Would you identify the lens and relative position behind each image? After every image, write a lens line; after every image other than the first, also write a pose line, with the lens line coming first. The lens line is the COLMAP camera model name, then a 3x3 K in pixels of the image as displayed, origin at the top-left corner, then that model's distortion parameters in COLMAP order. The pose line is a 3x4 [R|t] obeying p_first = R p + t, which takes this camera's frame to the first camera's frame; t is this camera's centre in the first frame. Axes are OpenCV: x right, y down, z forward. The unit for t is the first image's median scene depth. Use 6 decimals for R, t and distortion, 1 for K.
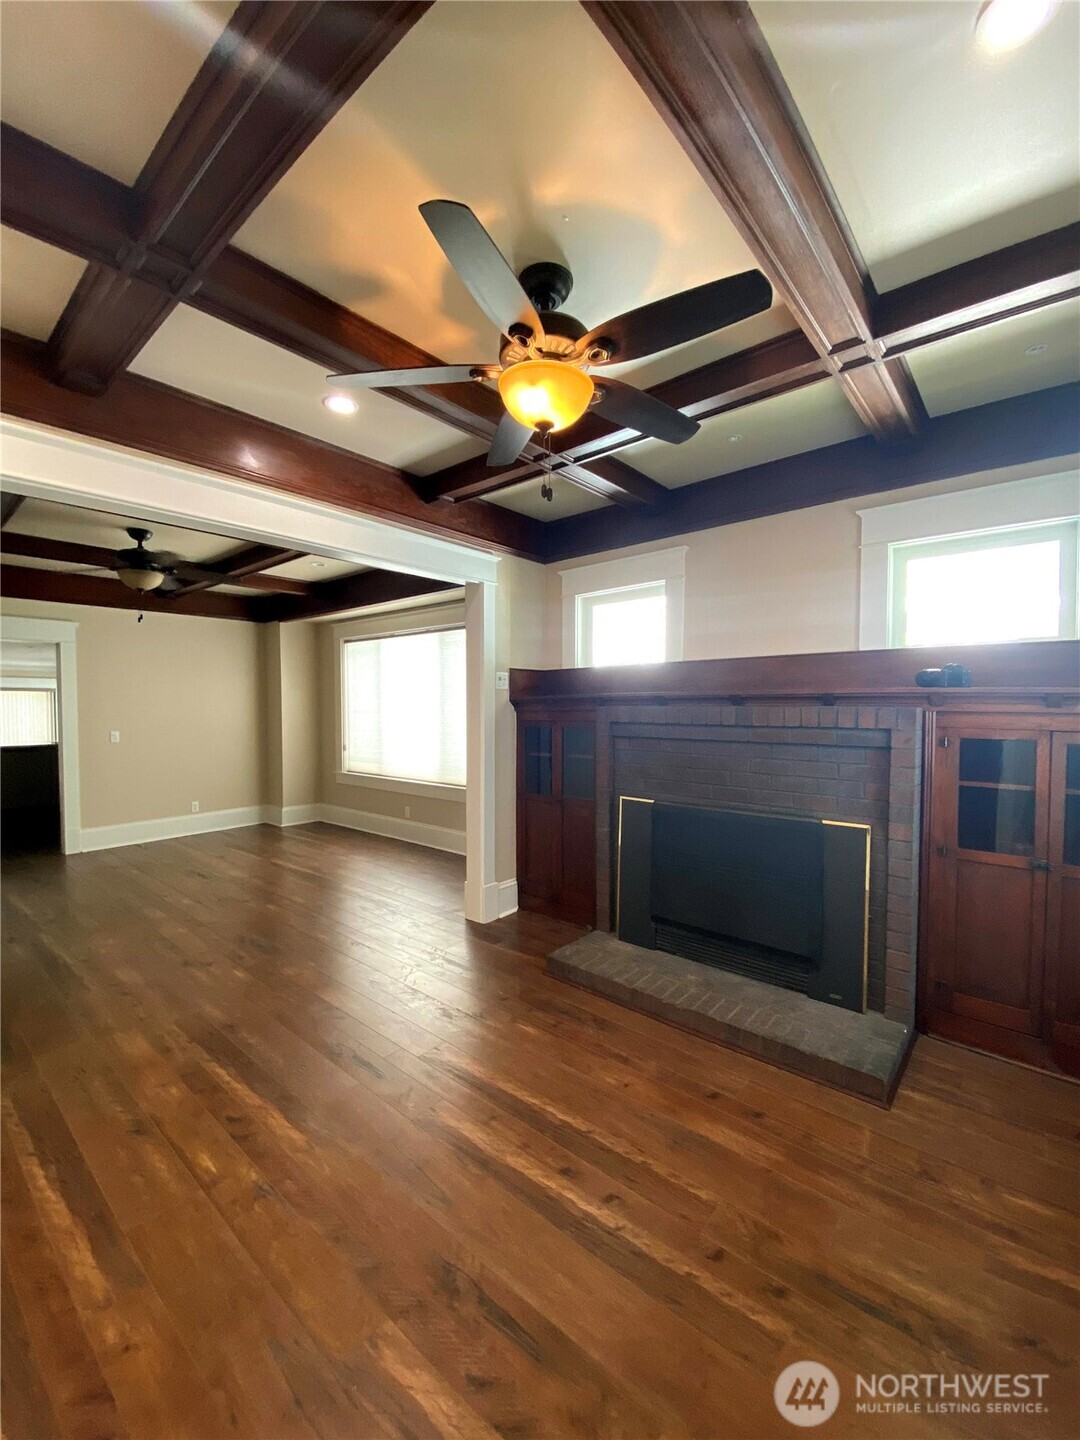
lens RADIAL K [[585.5, 0, 543.0], [0, 585.5, 723.1], [0, 0, 1]] dist [0.023327, -0.019893]
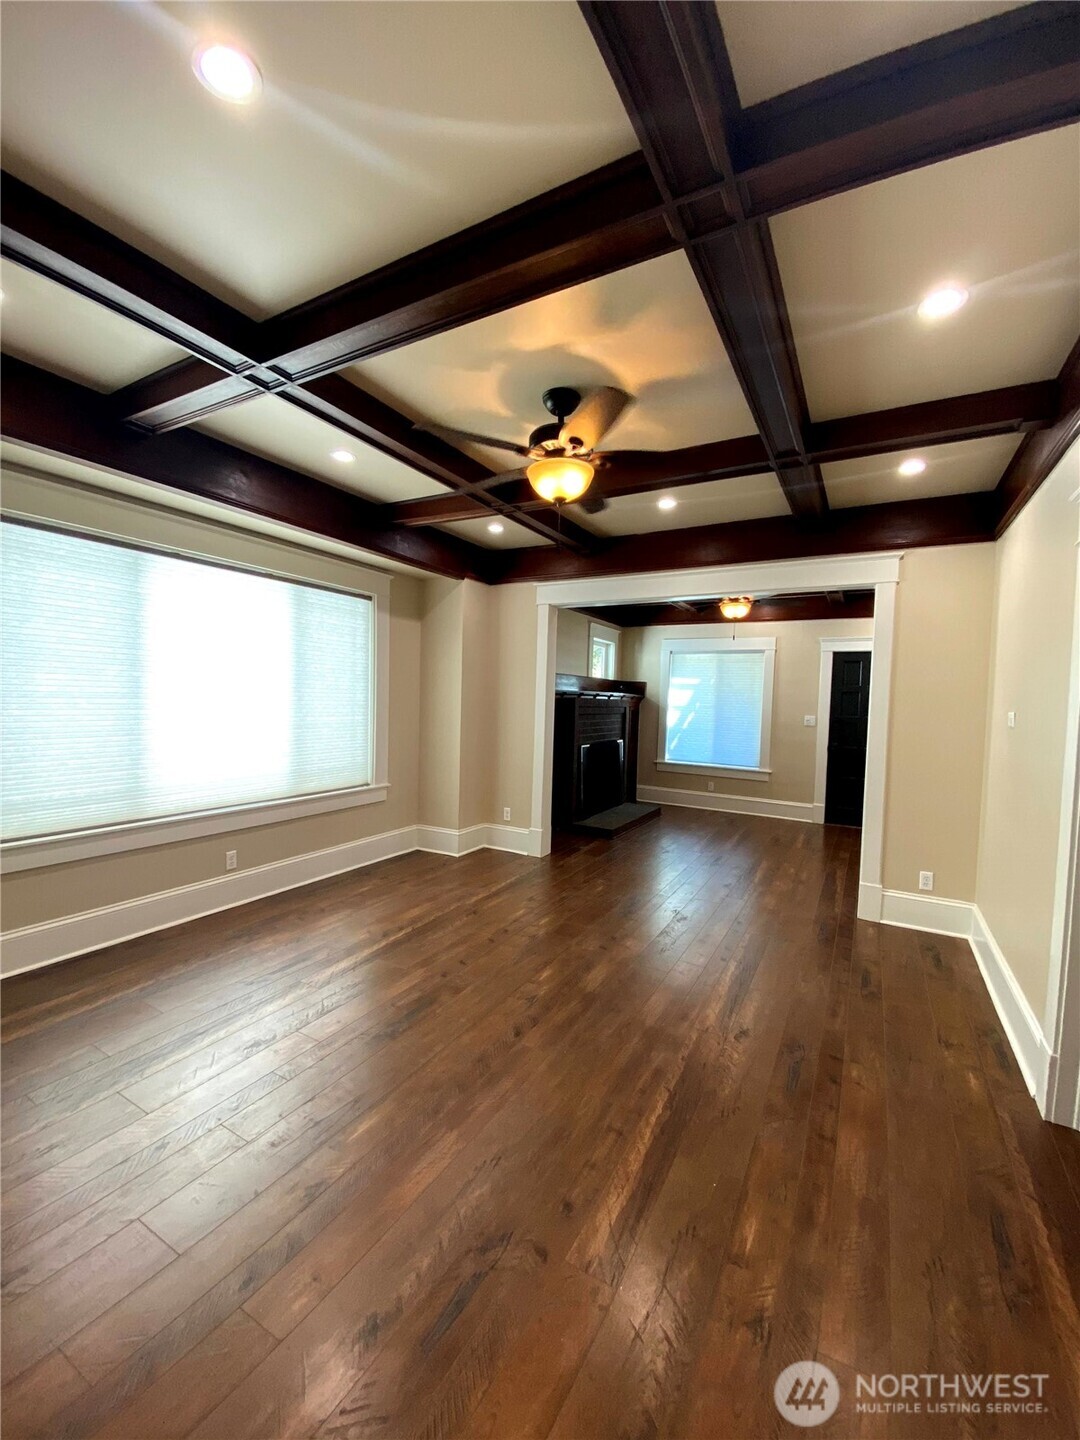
lens RADIAL K [[585.5, 0, 543.0], [0, 585.5, 723.1], [0, 0, 1]] dist [0.023327, -0.019893]
pose [[-0.197631, -0.045735, 0.979209, -1.611142], [0.000411, 0.998907, 0.046738, -0.035682], [-0.980276, 0.009639, -0.197396, 1.439356]]
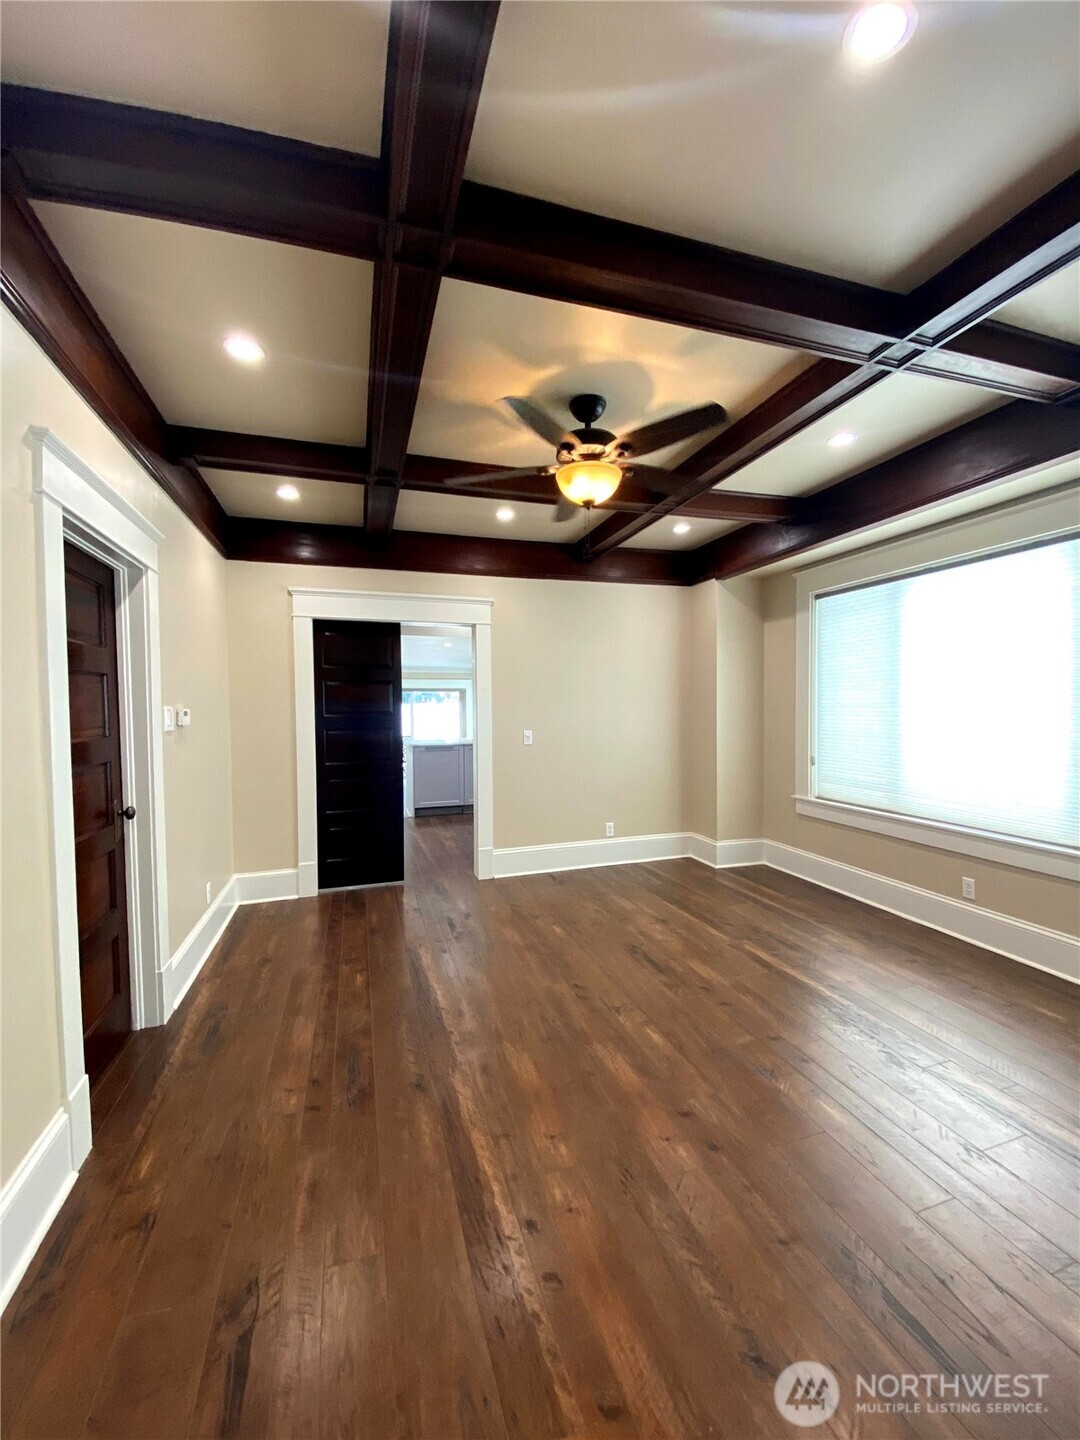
lens RADIAL K [[585.5, 0, 543.0], [0, 585.5, 723.1], [0, 0, 1]] dist [0.023327, -0.019893]
pose [[0.849120, 0.010545, -0.528095, -0.503675], [-0.007629, 0.999941, 0.007701, -0.004649], [0.528145, -0.002510, 0.849150, 0.582053]]
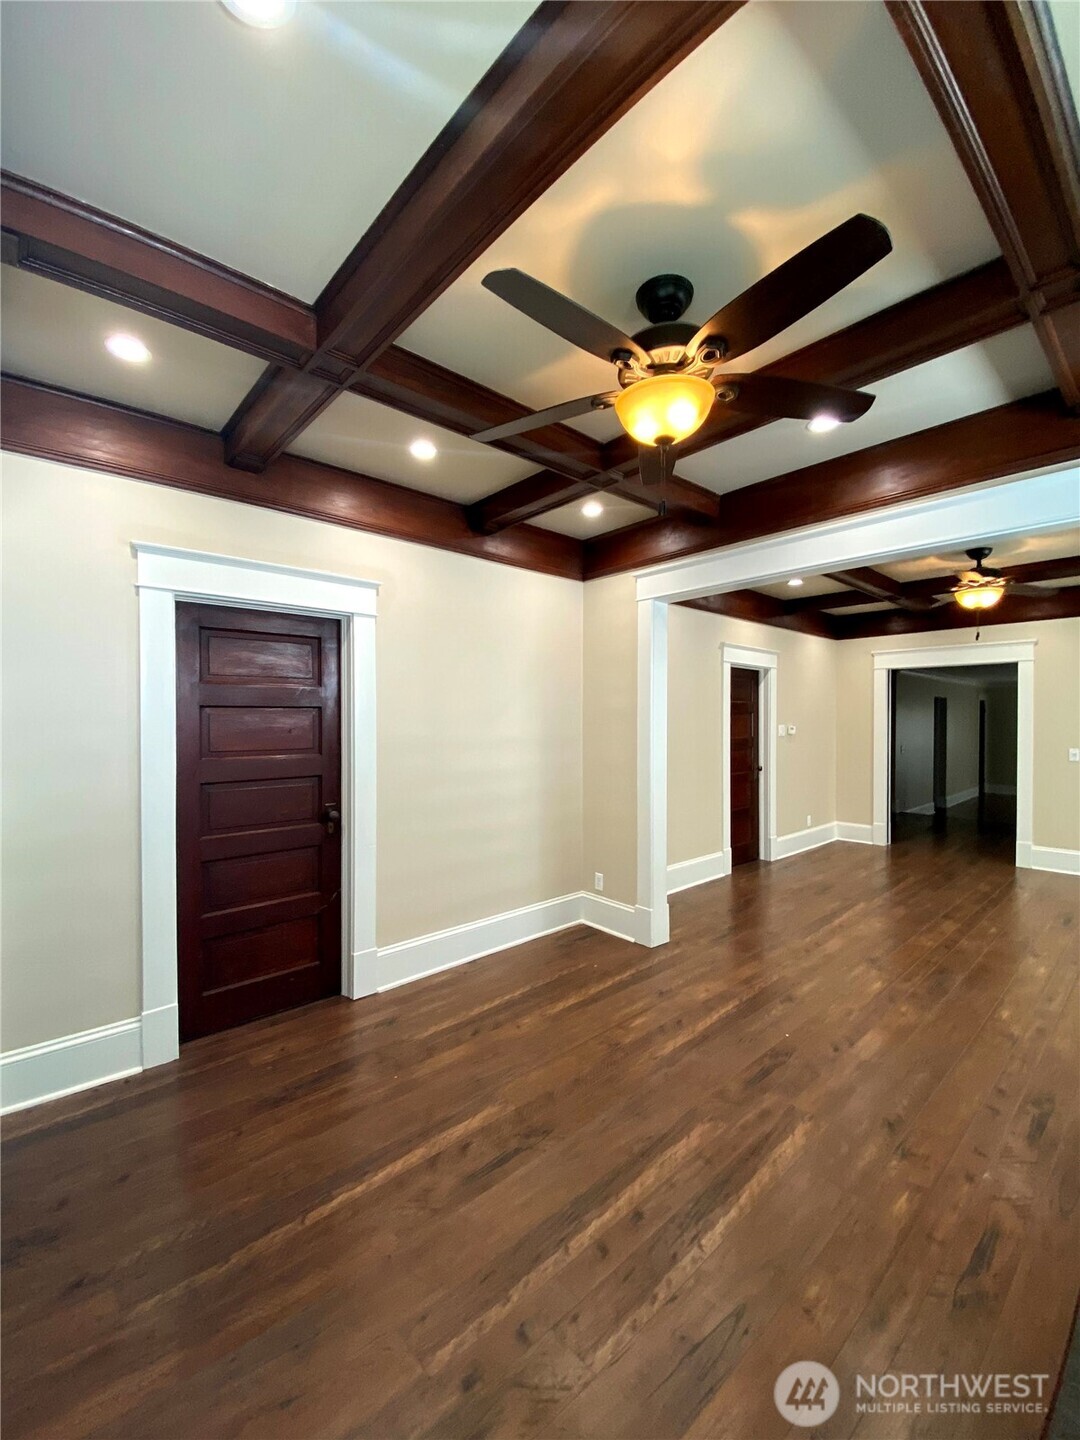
lens RADIAL K [[585.5, 0, 543.0], [0, 585.5, 723.1], [0, 0, 1]] dist [0.023327, -0.019893]
pose [[-0.127414, 0.008830, -0.991810, 0.527926], [-0.030369, 0.999457, 0.012799, -0.024051], [0.991385, 0.031751, -0.127077, 0.497809]]
